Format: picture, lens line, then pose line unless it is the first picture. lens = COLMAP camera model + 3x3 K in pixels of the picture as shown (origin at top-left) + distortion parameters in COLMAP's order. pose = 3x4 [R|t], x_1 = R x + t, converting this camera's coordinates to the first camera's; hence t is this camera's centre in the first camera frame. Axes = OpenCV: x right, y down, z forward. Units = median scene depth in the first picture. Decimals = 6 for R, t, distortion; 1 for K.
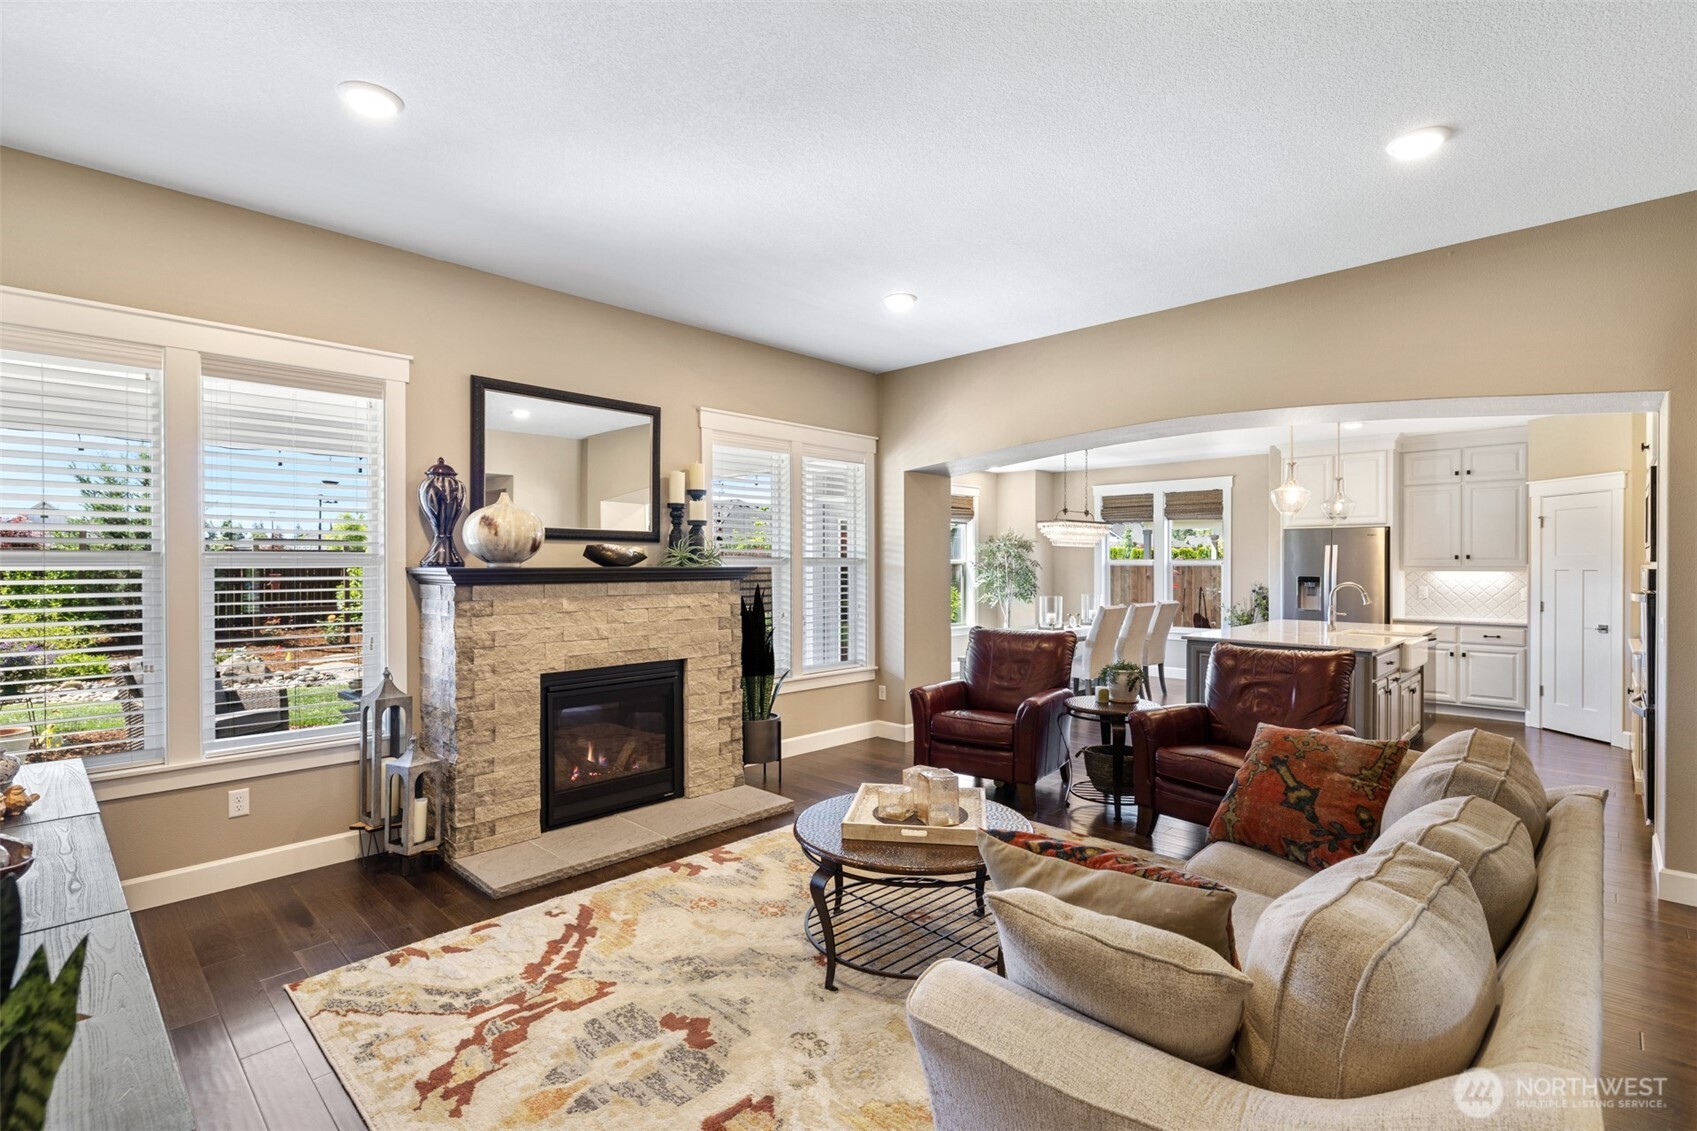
lens RADIAL K [[784.3, 0, 842.9], [0, 784.3, 566.3], [0, 0, 1]] dist [-0.001339, -0.001350]
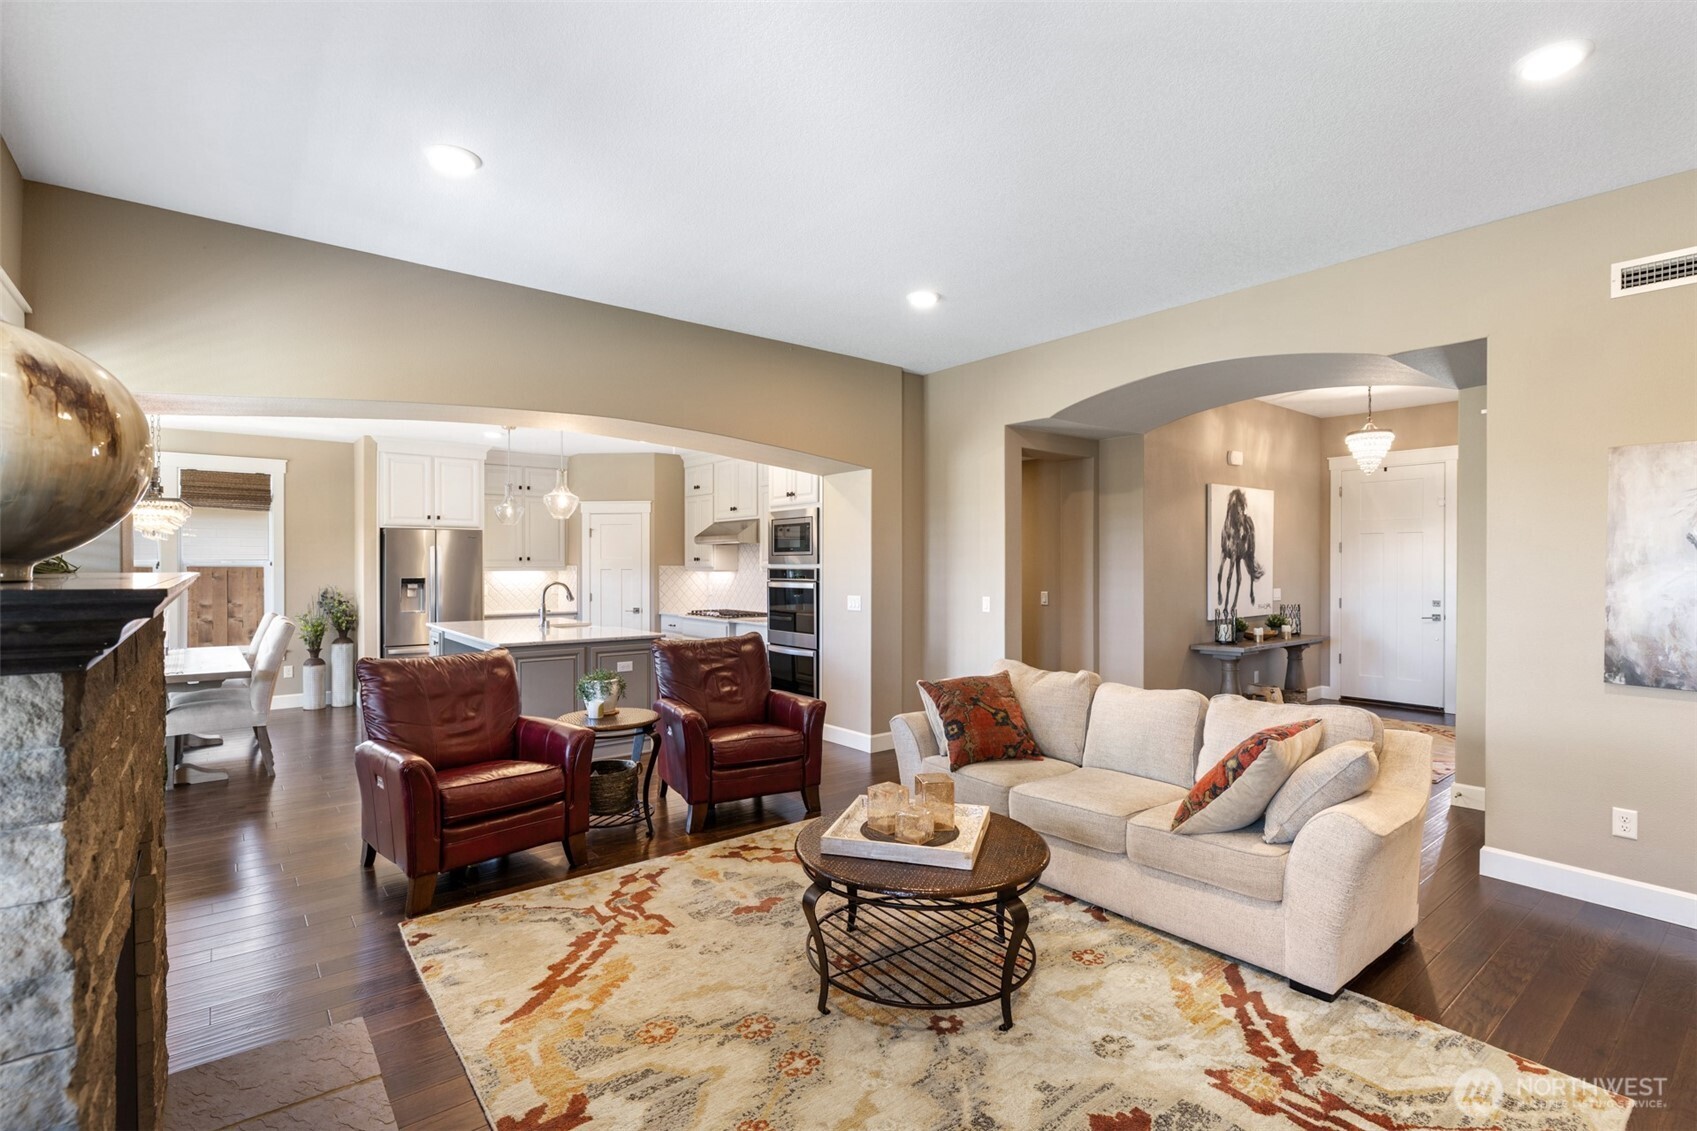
lens RADIAL K [[784.3, 0, 843.8], [0, 784.3, 566.6], [0, 0, 1]] dist [-0.001339, -0.001350]
pose [[0.124180, -0.003973, 0.992252, -0.552863], [0.003032, 0.999989, 0.003624, -0.005109], [-0.992255, 0.002558, 0.124190, 0.622394]]
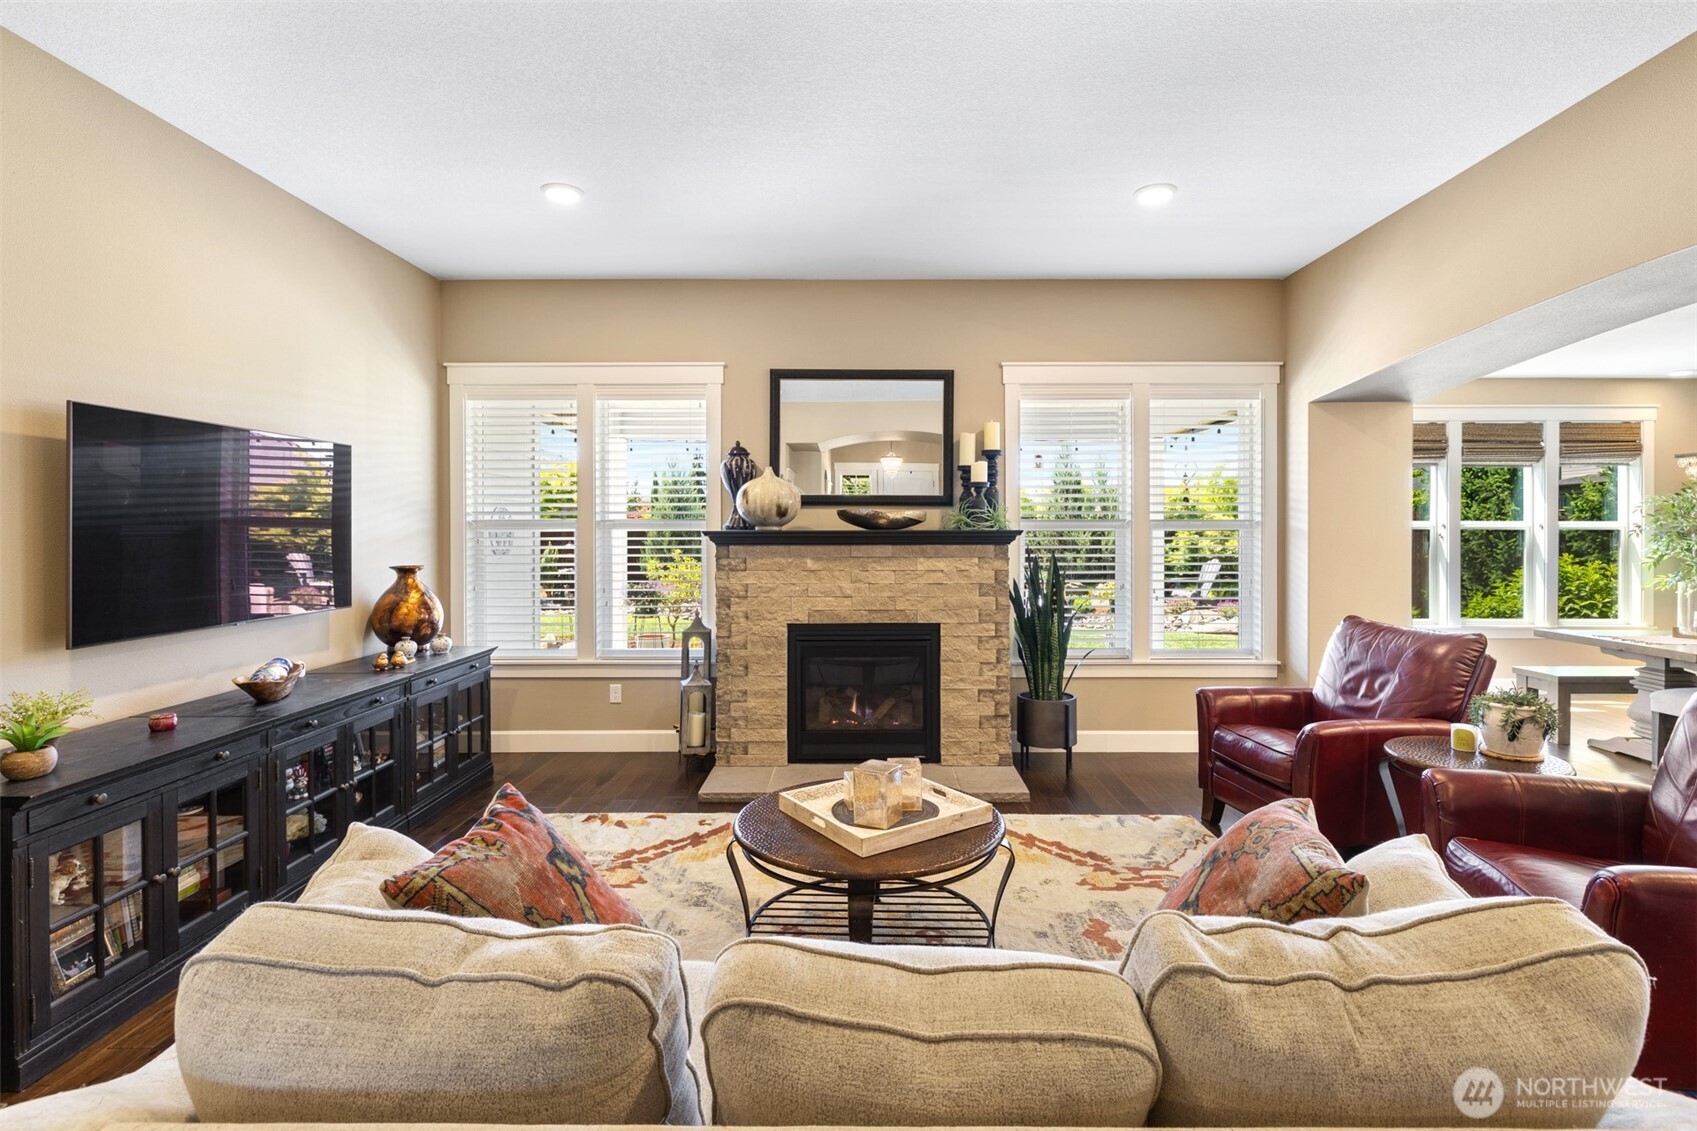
lens RADIAL K [[812.9, 0, 866.4], [0, 812.9, 532.3], [0, 0, 1]] dist [0.002469, 0.000942]
pose [[0.698153, 0.003101, -0.715942, 0.479283], [-0.001987, 0.999995, 0.002394, 0.000976], [0.715946, -0.000249, 0.698156, 0.224594]]
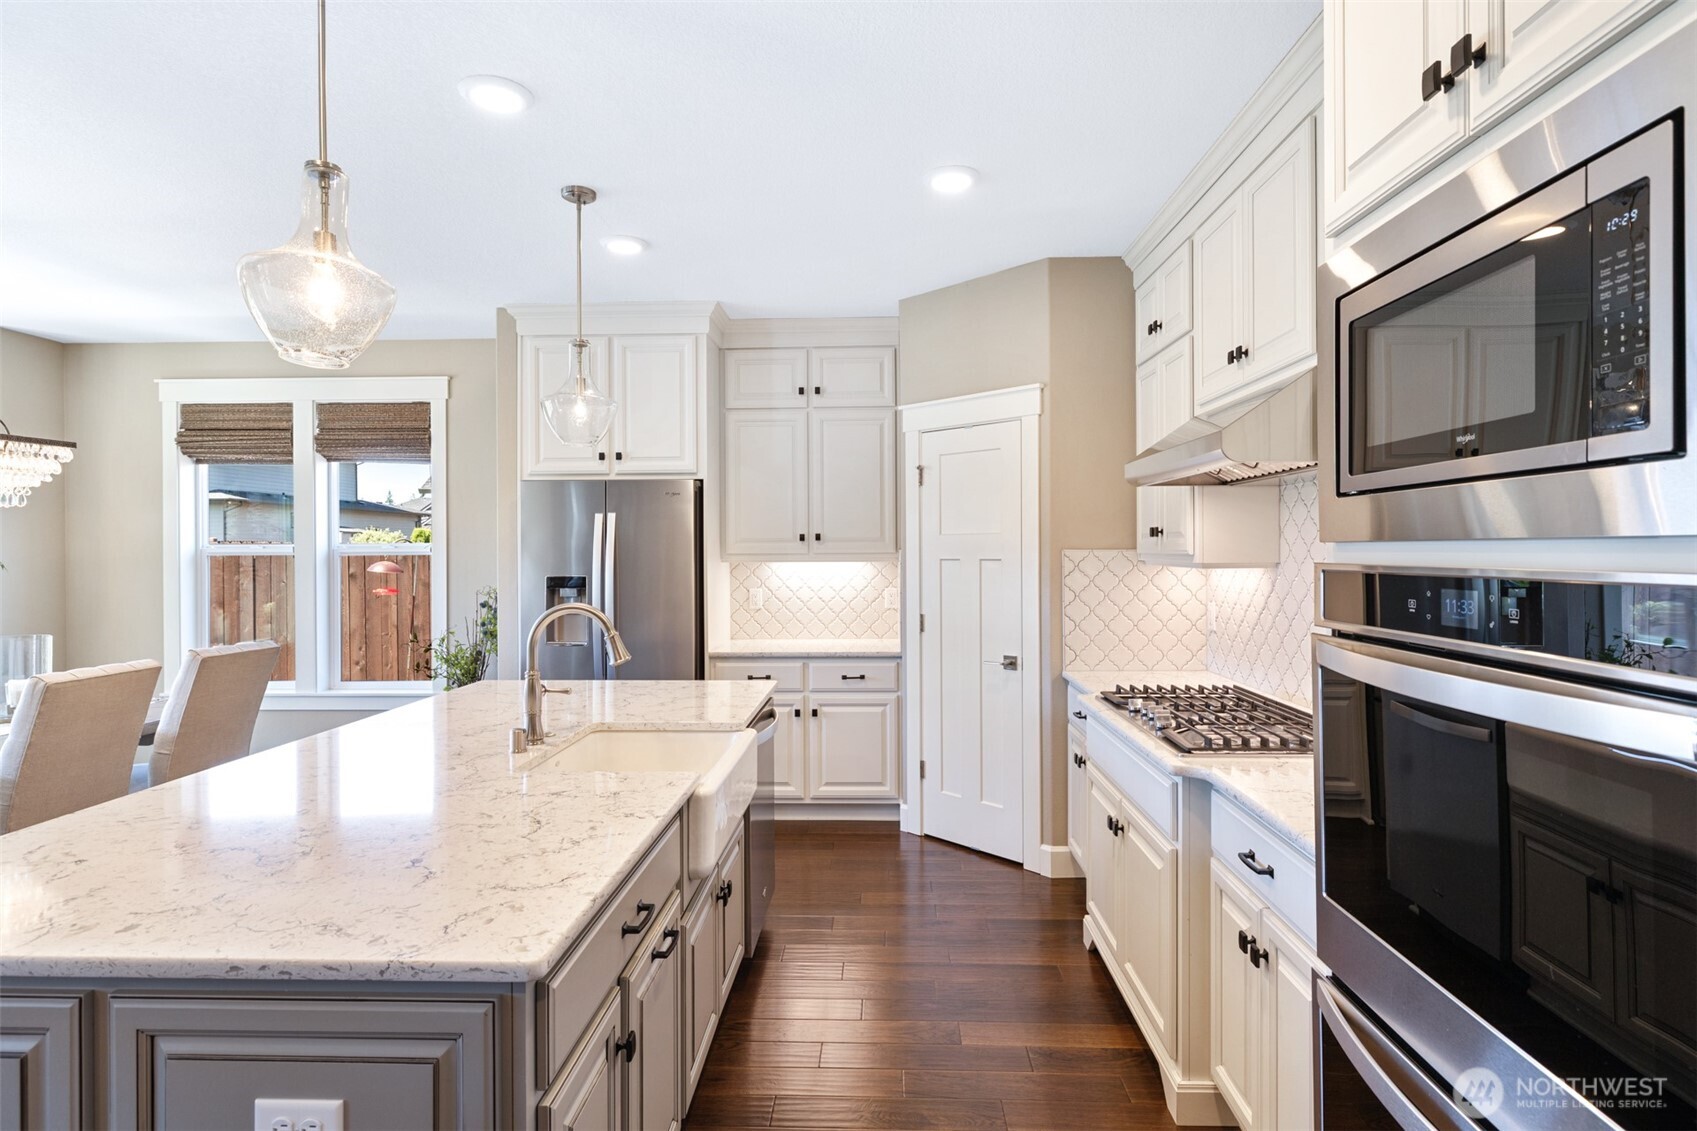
lens RADIAL K [[867.4, 0, 875.5], [0, 867.4, 542.0], [0, 0, 1]] dist [0.014326, 0.000770]
pose [[0.726534, 0.000288, 0.687130, 0.650960], [0.008212, 0.999925, -0.009102, -0.003675], [-0.687081, 0.012256, 0.726478, 0.846428]]
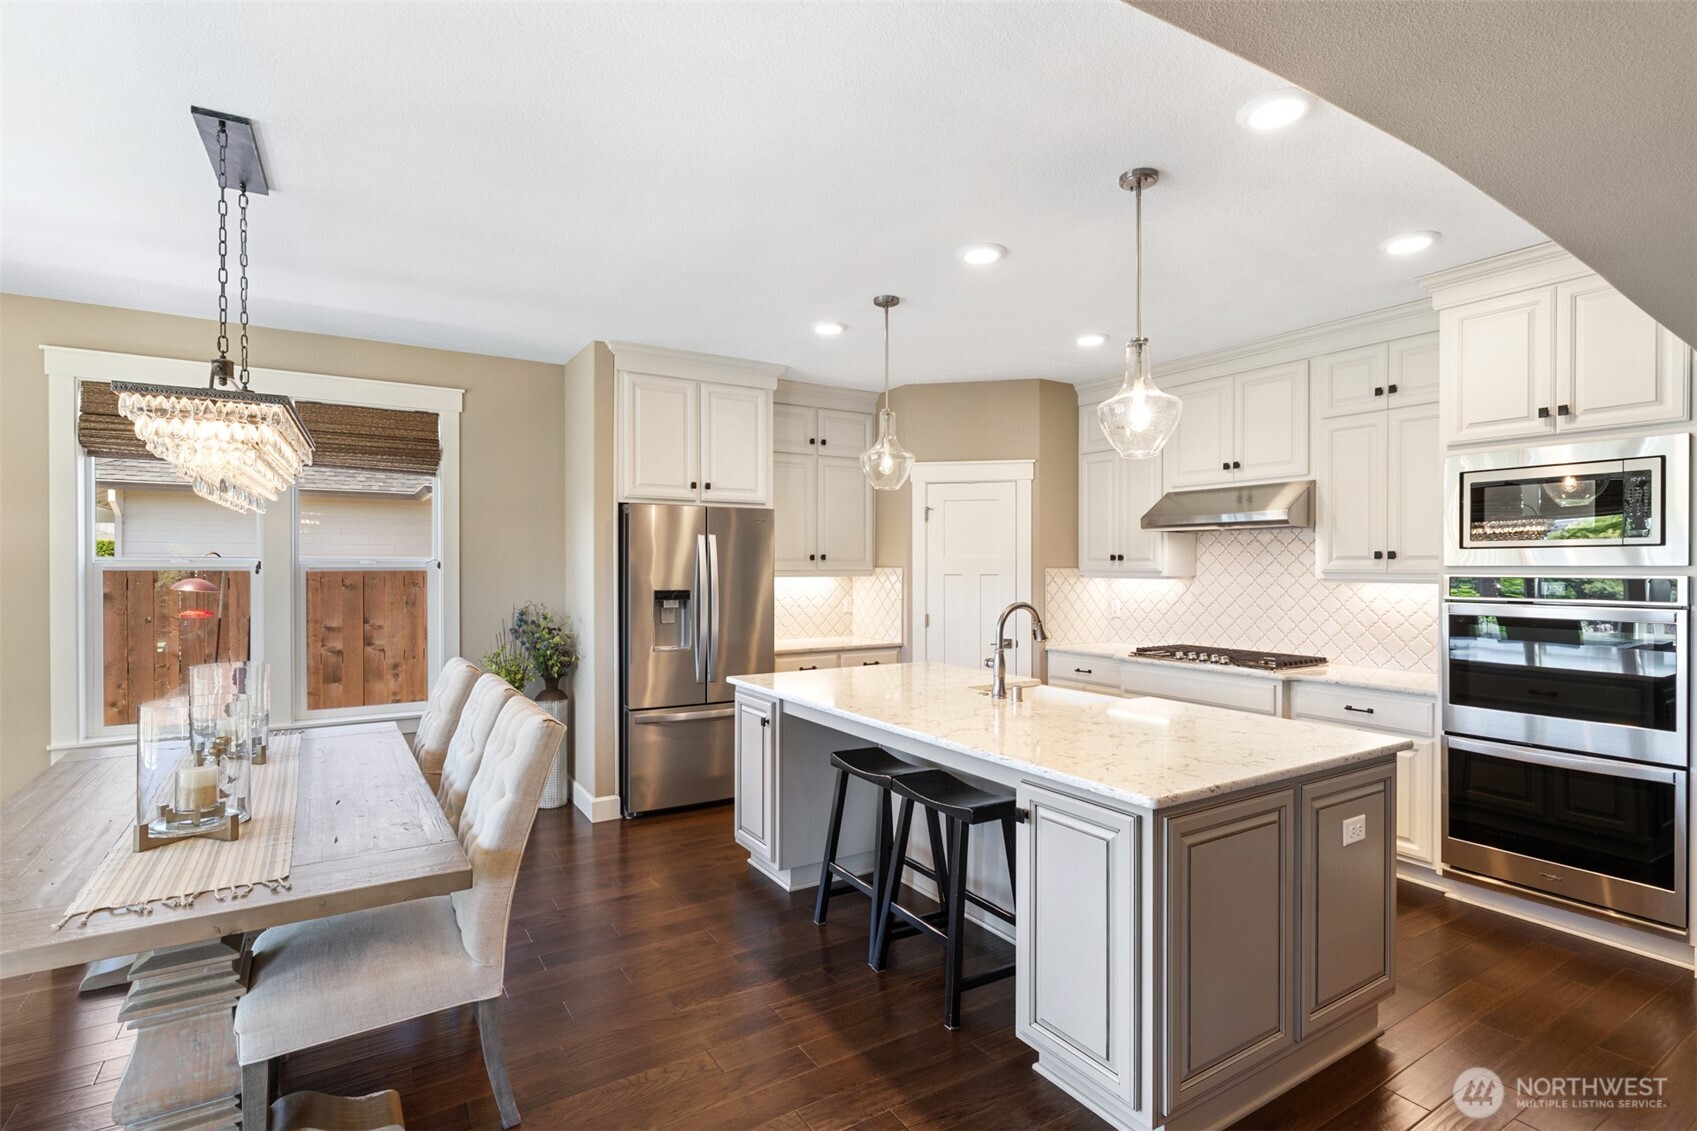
lens RADIAL K [[784.3, 0, 841.3], [0, 784.3, 568.8], [0, 0, 1]] dist [-0.001339, -0.001350]
pose [[0.223772, -0.005484, 0.974626, 0.142352], [0.002986, 0.999983, 0.004941, -0.008128], [-0.974637, 0.001805, 0.223785, 1.367302]]
